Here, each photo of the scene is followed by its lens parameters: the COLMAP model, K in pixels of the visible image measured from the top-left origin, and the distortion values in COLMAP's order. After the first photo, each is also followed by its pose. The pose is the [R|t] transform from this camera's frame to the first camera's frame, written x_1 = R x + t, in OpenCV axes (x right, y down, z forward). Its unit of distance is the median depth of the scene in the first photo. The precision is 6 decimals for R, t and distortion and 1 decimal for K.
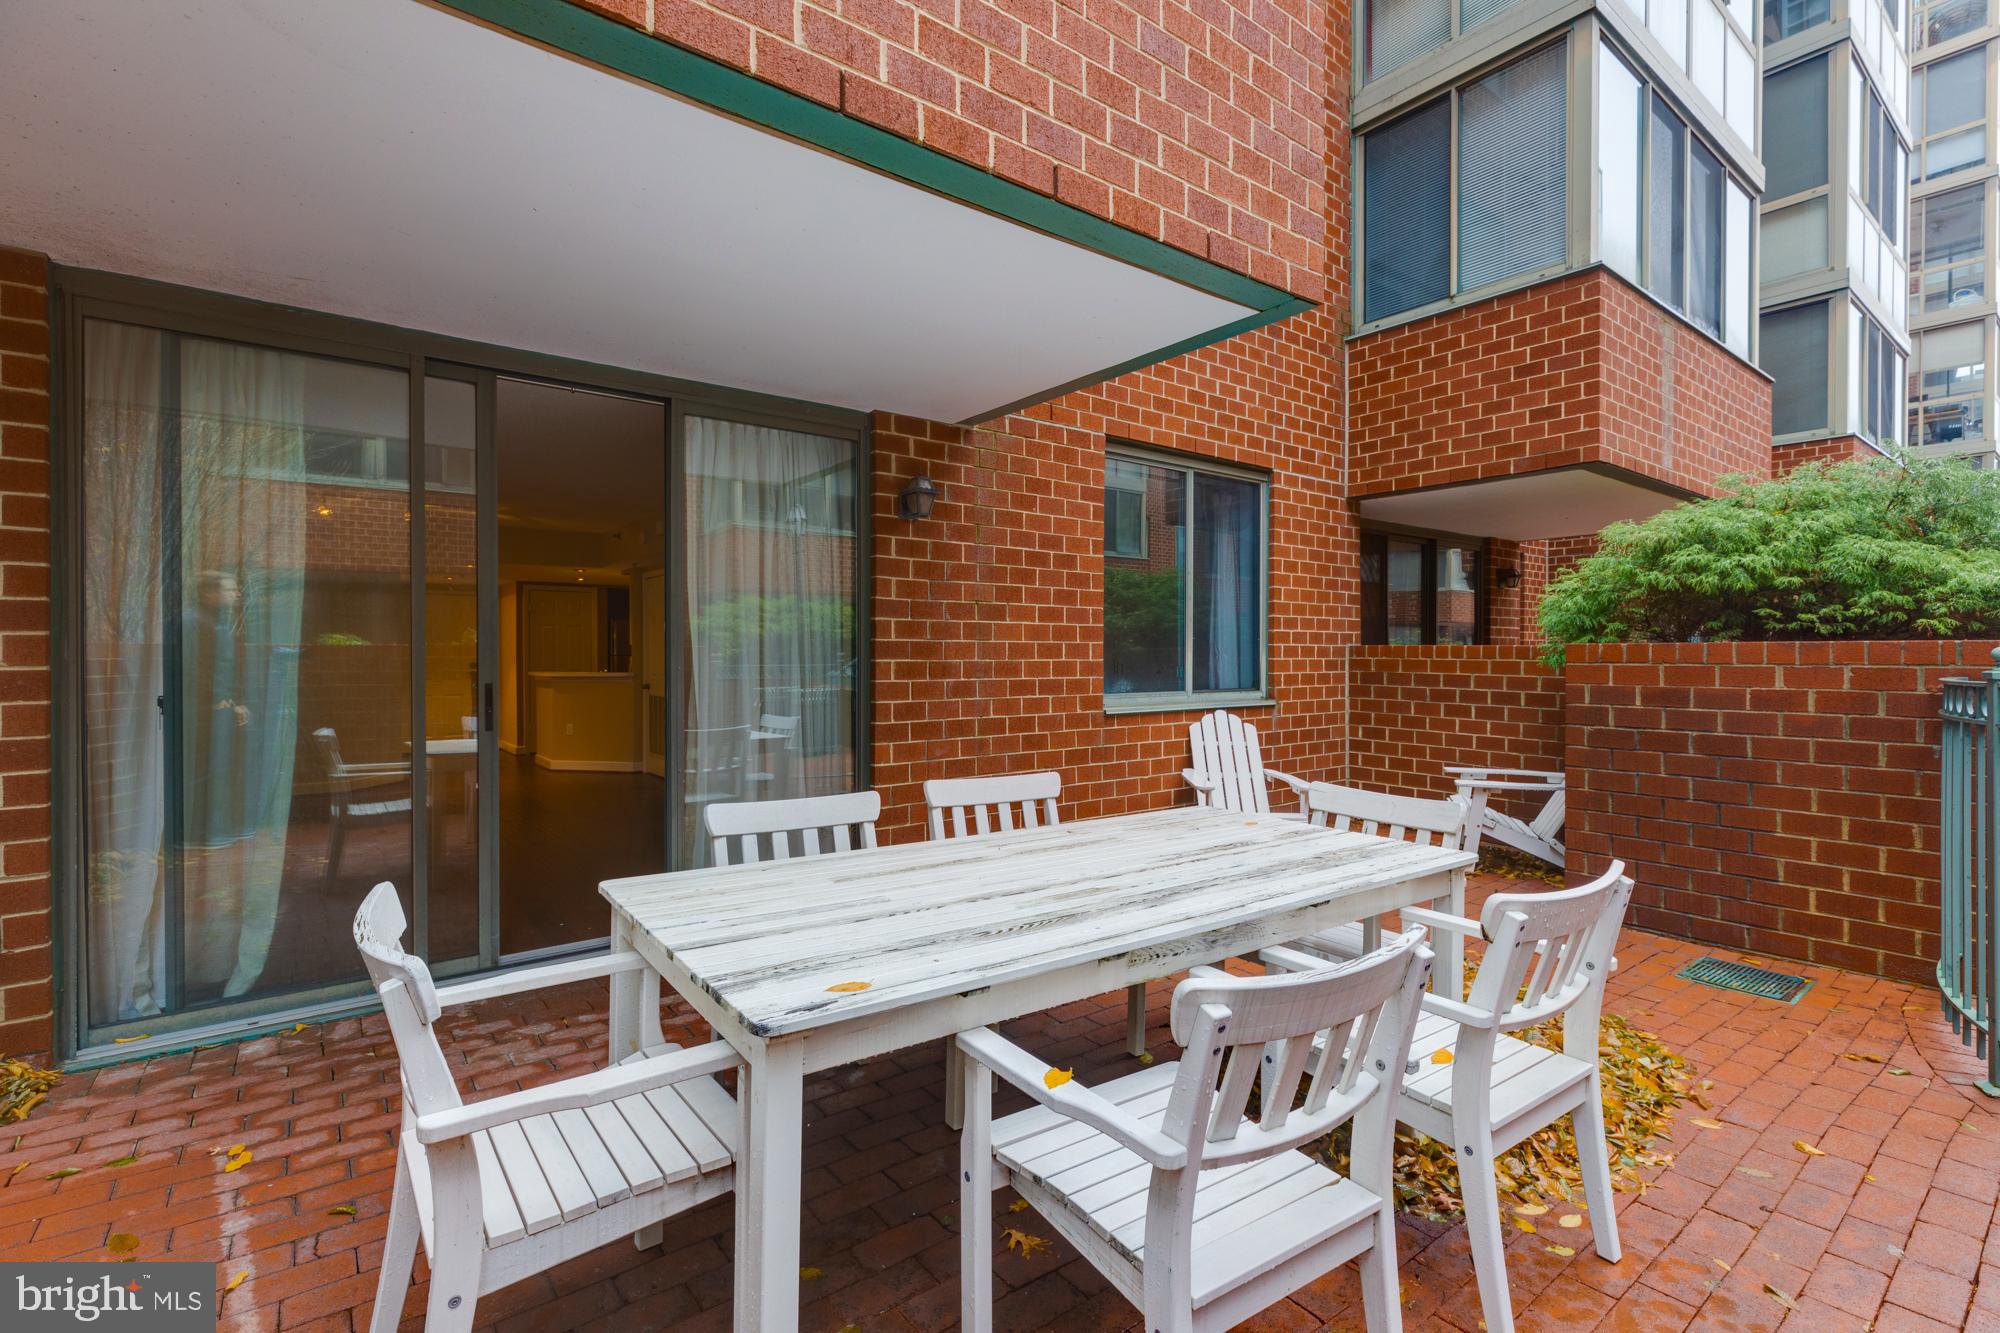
lens RADIAL K [[899.1, 0, 999.1], [0, 899.1, 659.7], [0, 0, 1]] dist [0.004784, -0.001330]
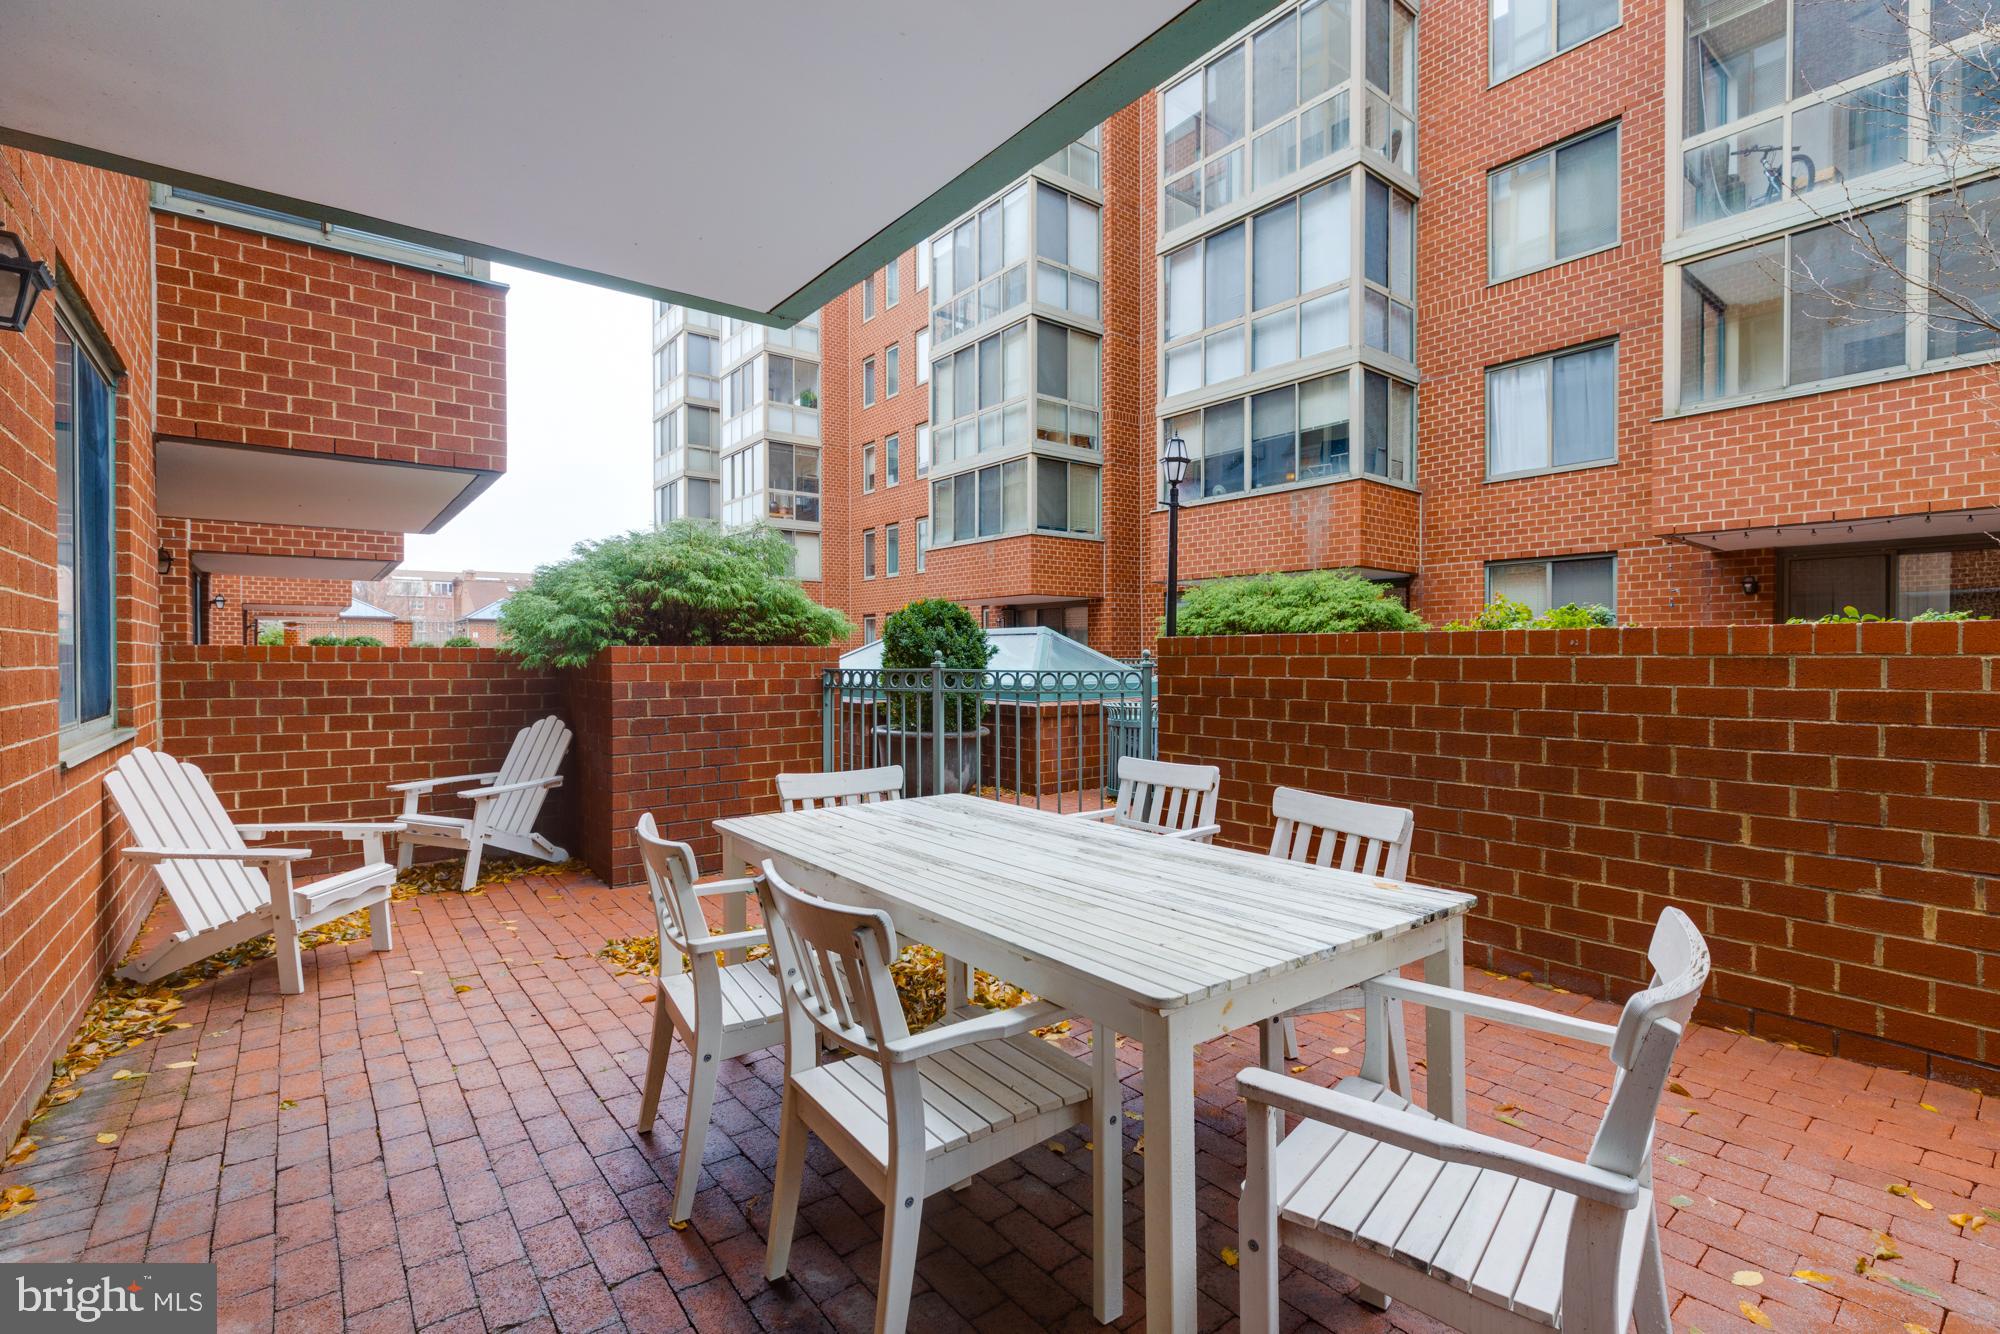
lens RADIAL K [[899.1, 0, 1001.7], [0, 899.1, 662.1], [0, 0, 1]] dist [0.004784, -0.001330]
pose [[-0.024191, -0.008842, 0.999668, -0.506029], [0.010381, 0.999905, 0.009095, -0.003204], [-0.999653, 0.010598, -0.024097, 0.554608]]
